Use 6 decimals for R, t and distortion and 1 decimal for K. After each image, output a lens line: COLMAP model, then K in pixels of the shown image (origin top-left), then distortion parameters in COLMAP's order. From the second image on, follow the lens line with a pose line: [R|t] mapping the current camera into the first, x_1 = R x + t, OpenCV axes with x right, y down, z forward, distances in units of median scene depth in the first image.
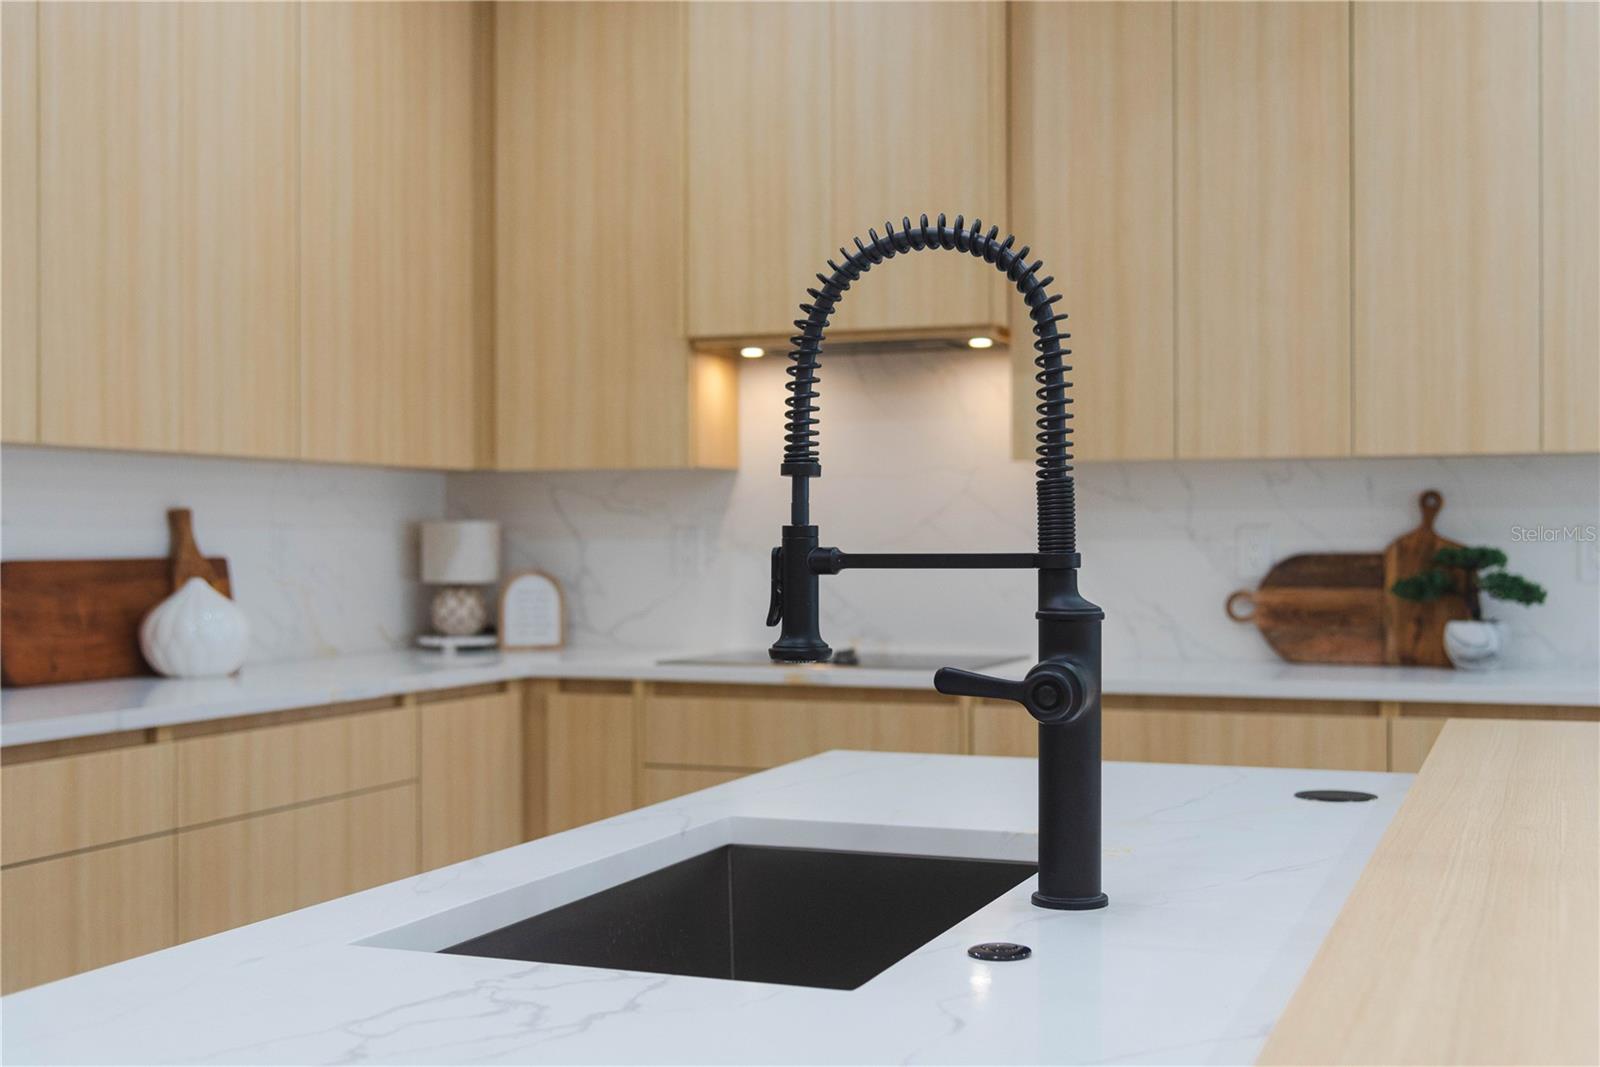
lens RADIAL K [[1892.5, 0, 800.0], [0, 1892.5, 533.5], [0, 0, 1]] dist [-0.031413, -0.013506]
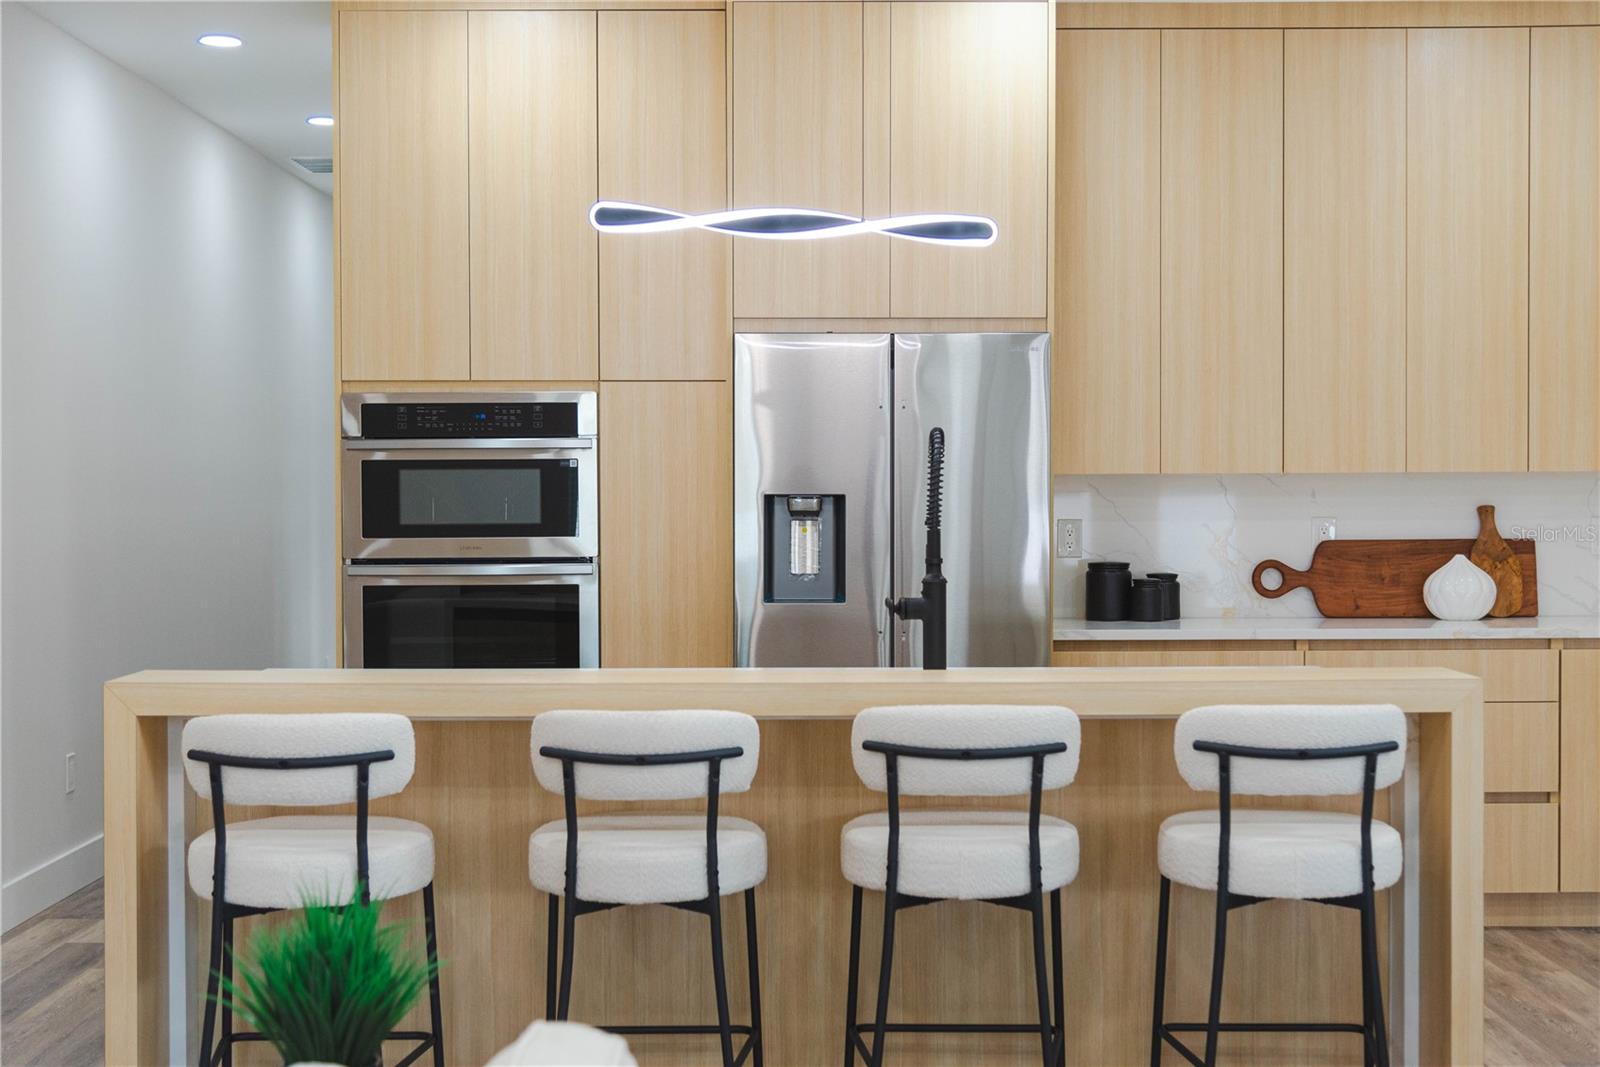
lens RADIAL K [[2196.3, 0, 800.0], [0, 2196.3, 533.5], [0, 0, 1]] dist [-0.011108, -0.057497]
pose [[0.368712, 0.021463, -0.929296, 1.029270], [0.004450, 0.999681, 0.024854, -0.035327], [0.929533, -0.013299, 0.368499, -0.121375]]
